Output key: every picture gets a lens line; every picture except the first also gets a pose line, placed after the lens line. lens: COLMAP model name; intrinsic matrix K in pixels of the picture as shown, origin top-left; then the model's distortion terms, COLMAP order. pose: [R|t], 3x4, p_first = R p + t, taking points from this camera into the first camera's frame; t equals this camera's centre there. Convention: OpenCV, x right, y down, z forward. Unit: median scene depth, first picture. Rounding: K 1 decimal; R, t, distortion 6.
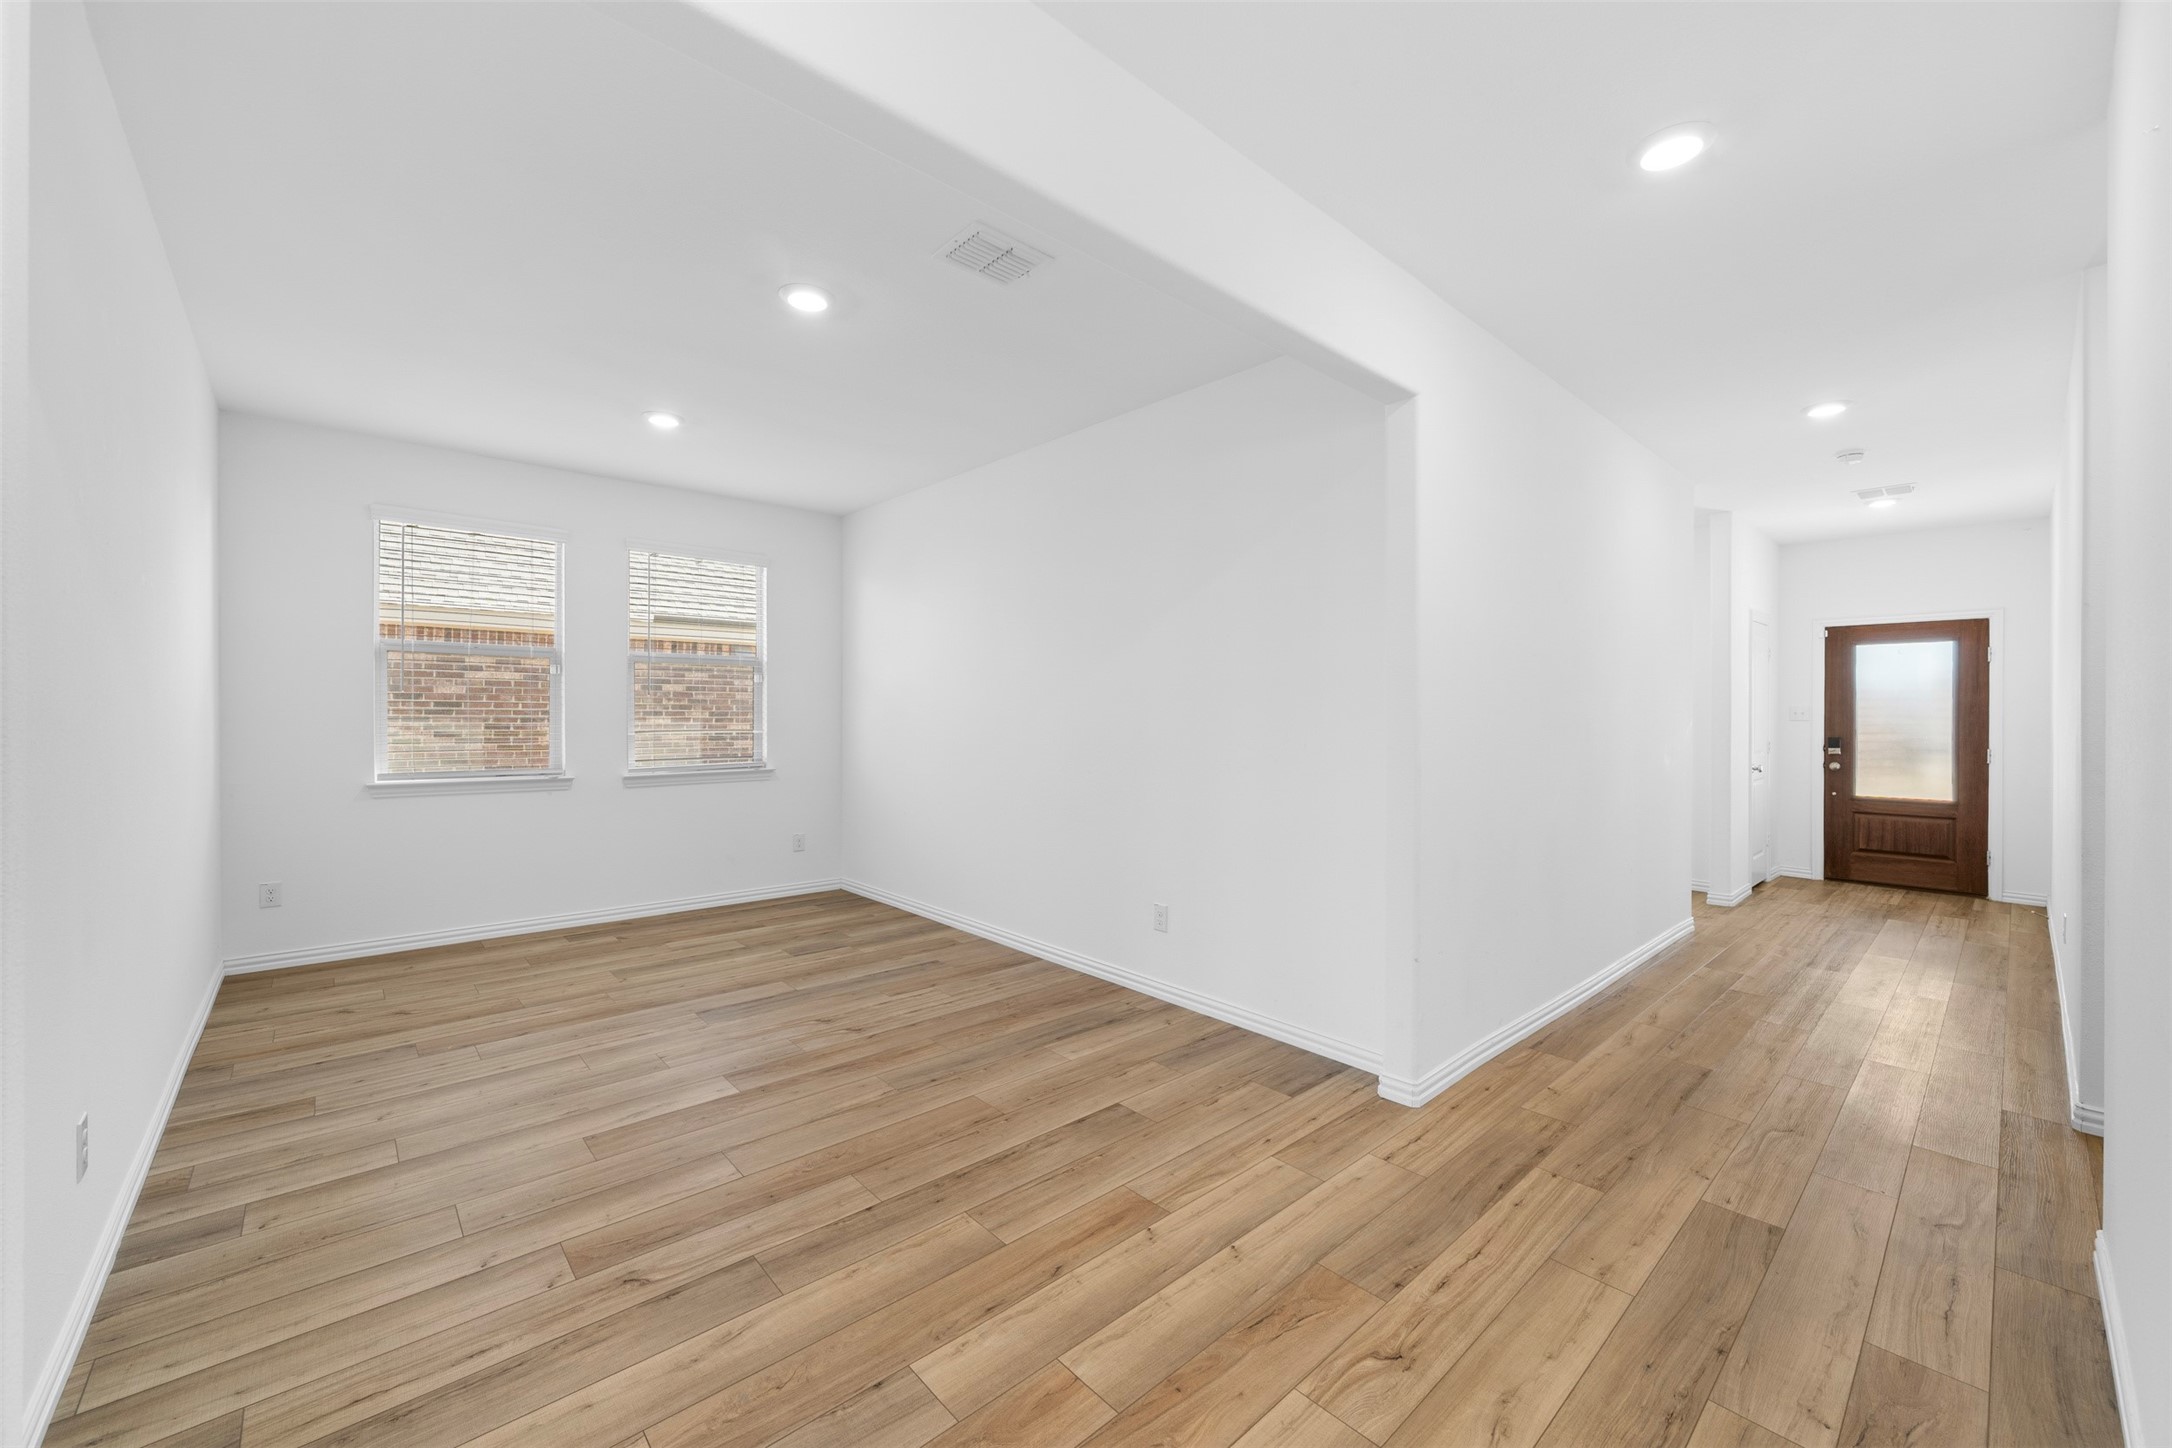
lens RADIAL K [[842.3, 0, 1074.8], [0, 842.3, 717.3], [0, 0, 1]] dist [-0.003033, 0.000965]
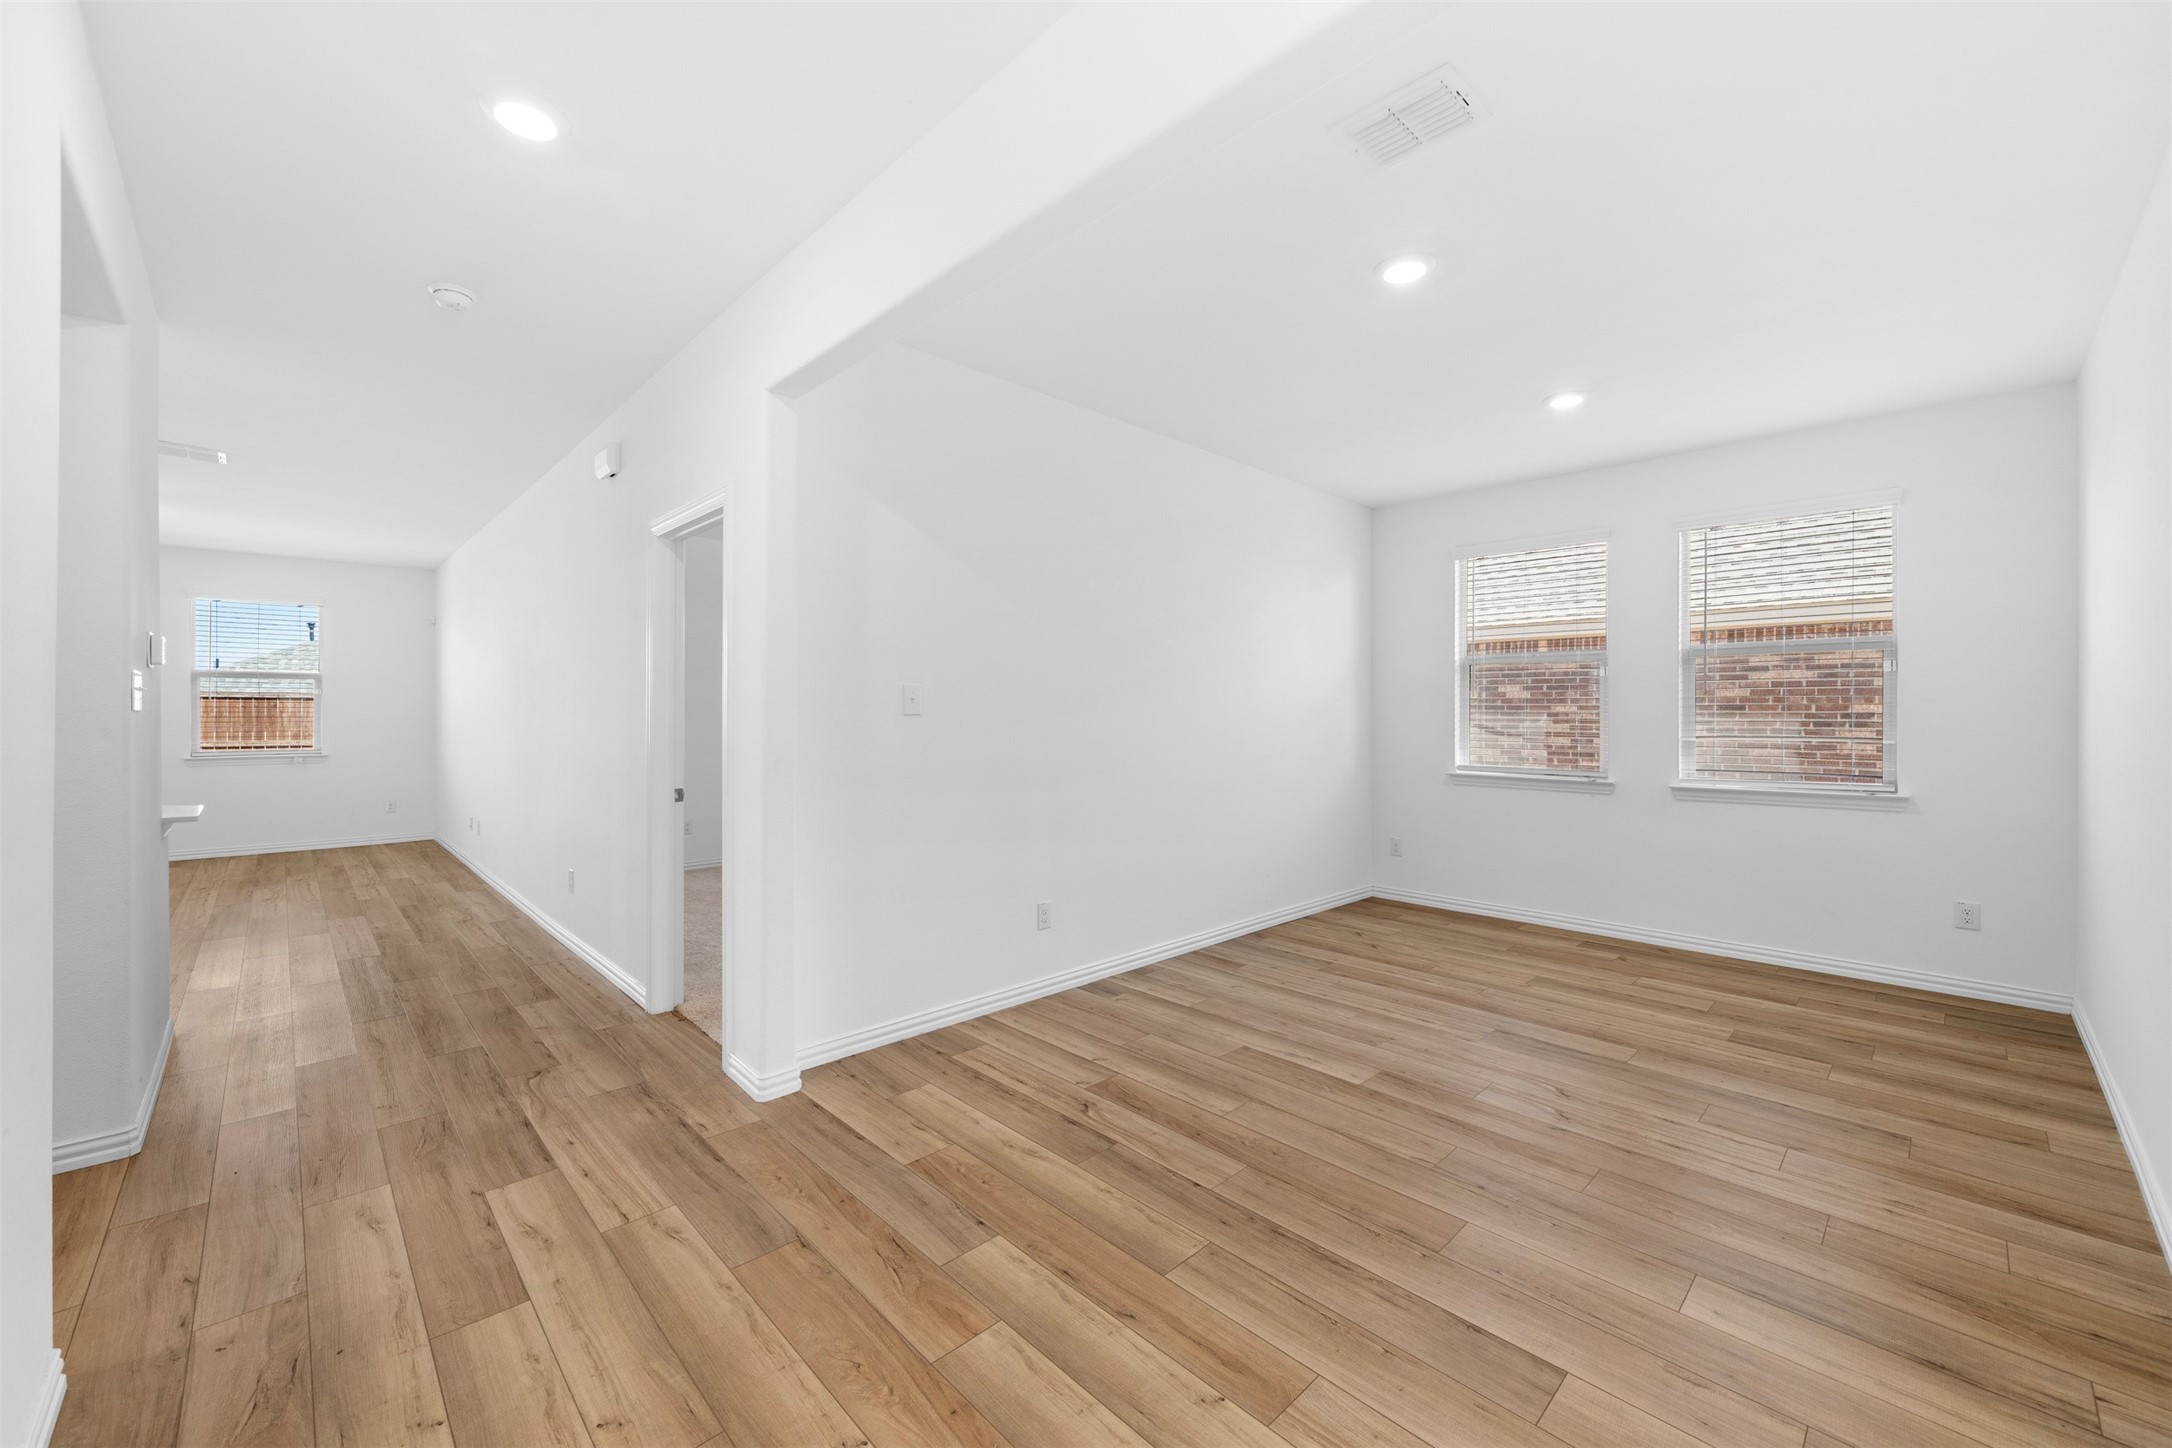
lens RADIAL K [[842.3, 0, 1076.4], [0, 842.3, 718.9], [0, 0, 1]] dist [-0.003033, 0.000965]
pose [[0.035718, 0.001356, -0.999361, 0.545364], [-0.004689, 0.999988, 0.001189, 0.000685], [0.999351, 0.004644, 0.035724, 0.550368]]
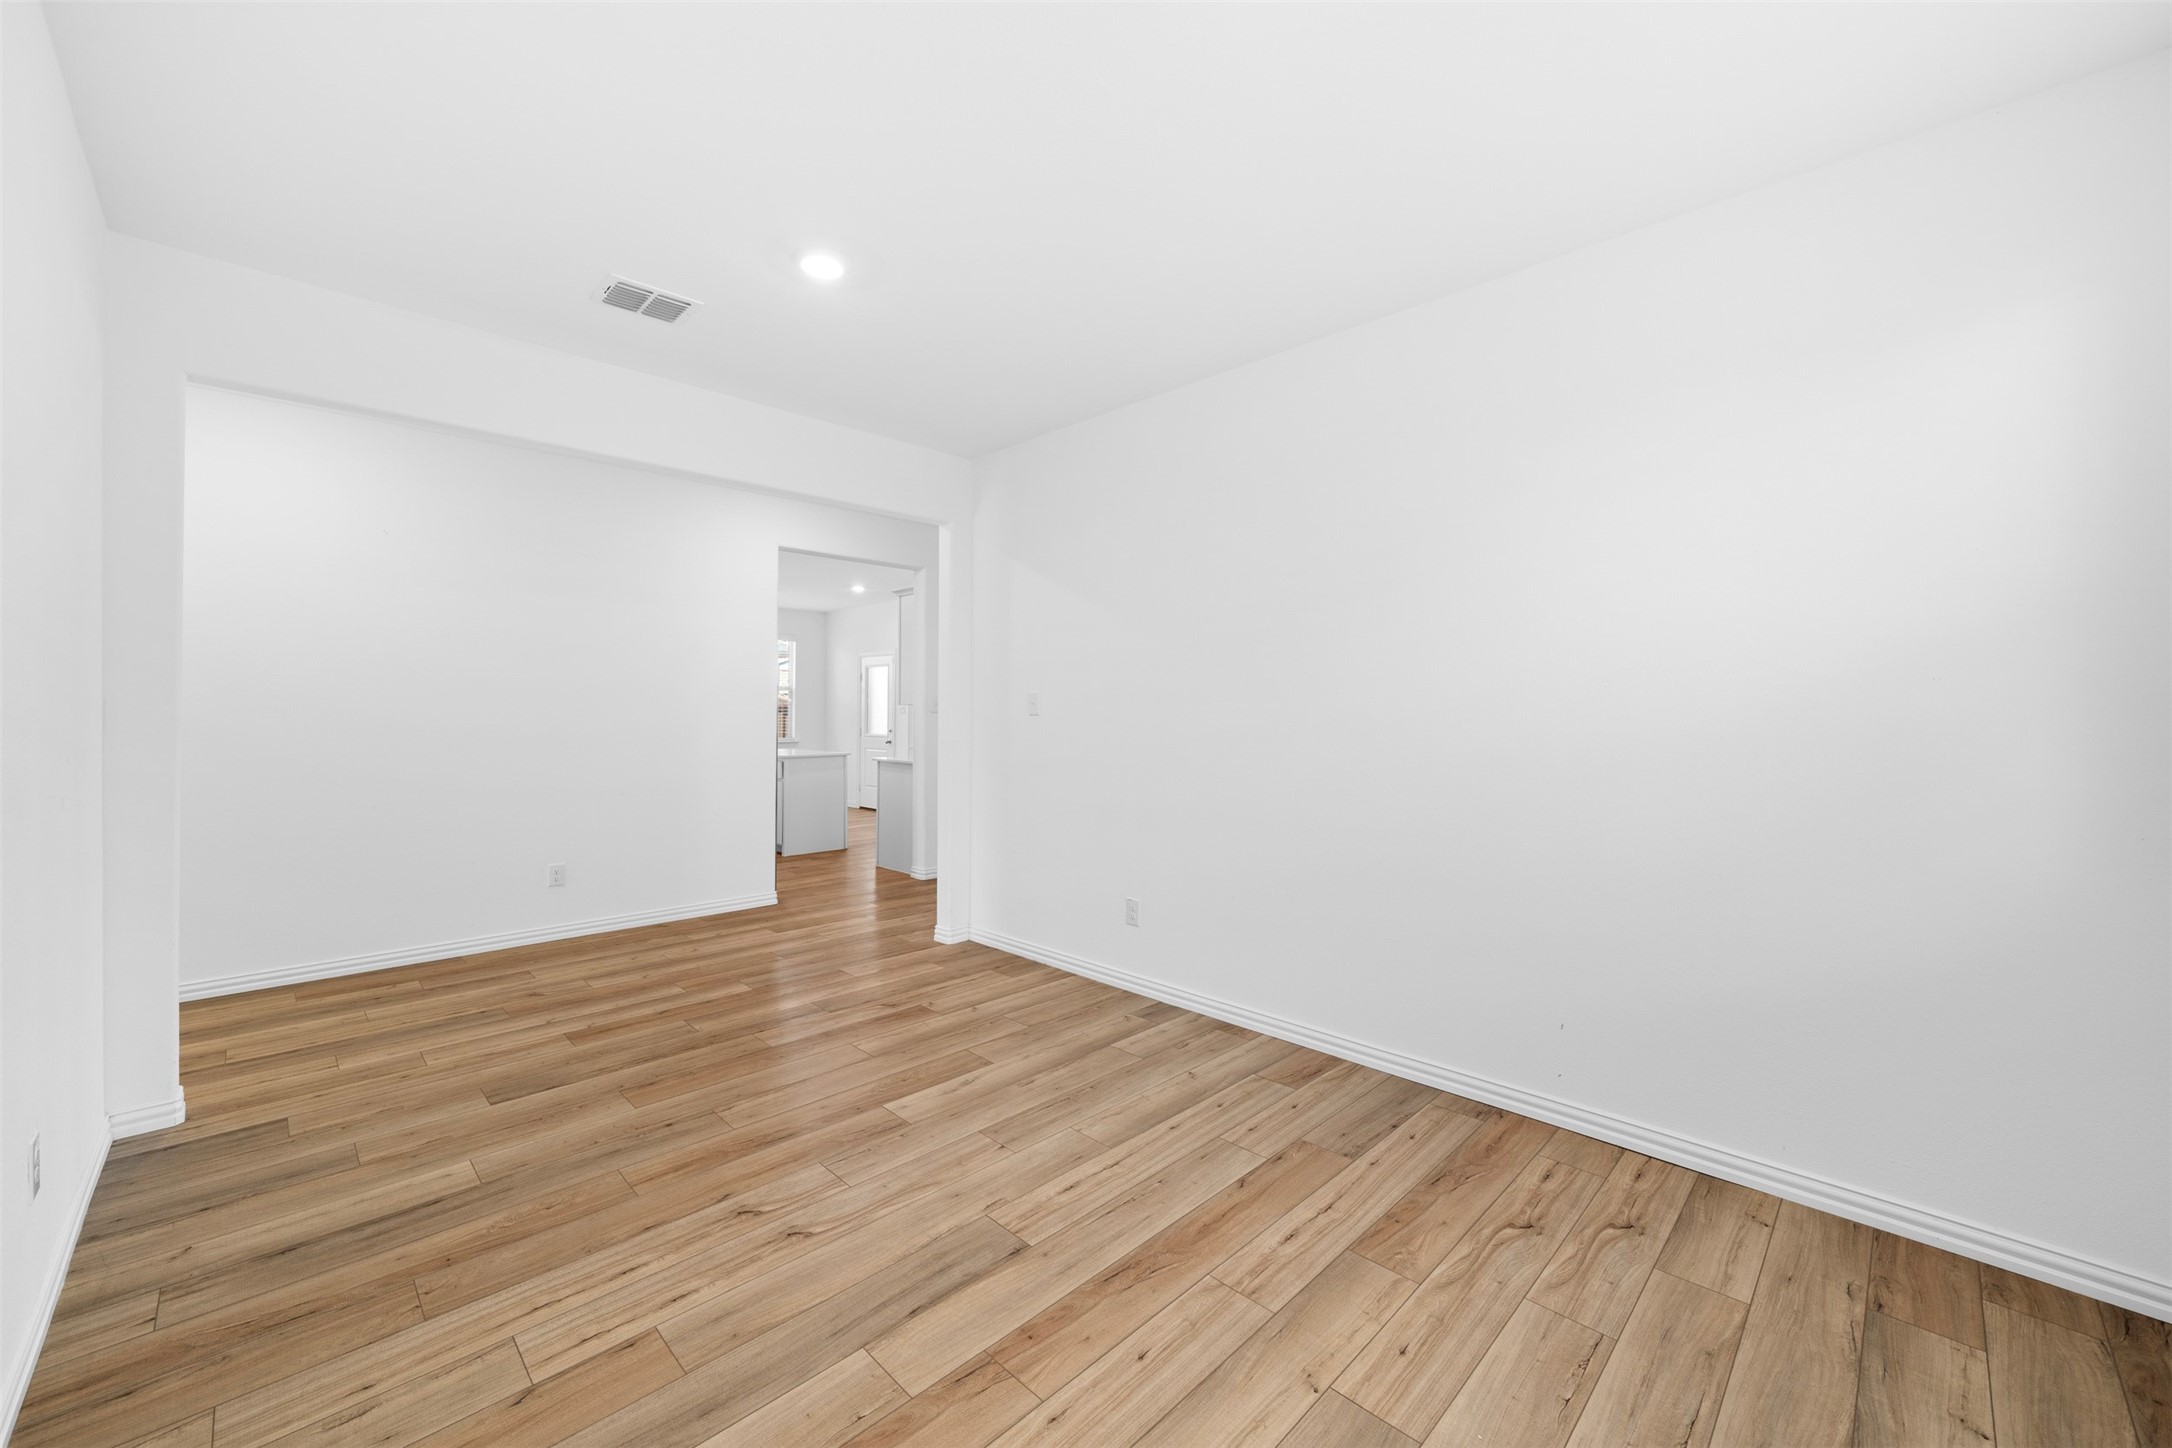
lens RADIAL K [[842.3, 0, 1084.7], [0, 842.3, 720.4], [0, 0, 1]] dist [-0.003033, 0.000965]
pose [[-0.998350, -0.007169, -0.056969, -0.509301], [-0.007818, 0.999907, 0.011187, -0.009261], [0.056884, 0.011614, -0.998313, 1.757505]]
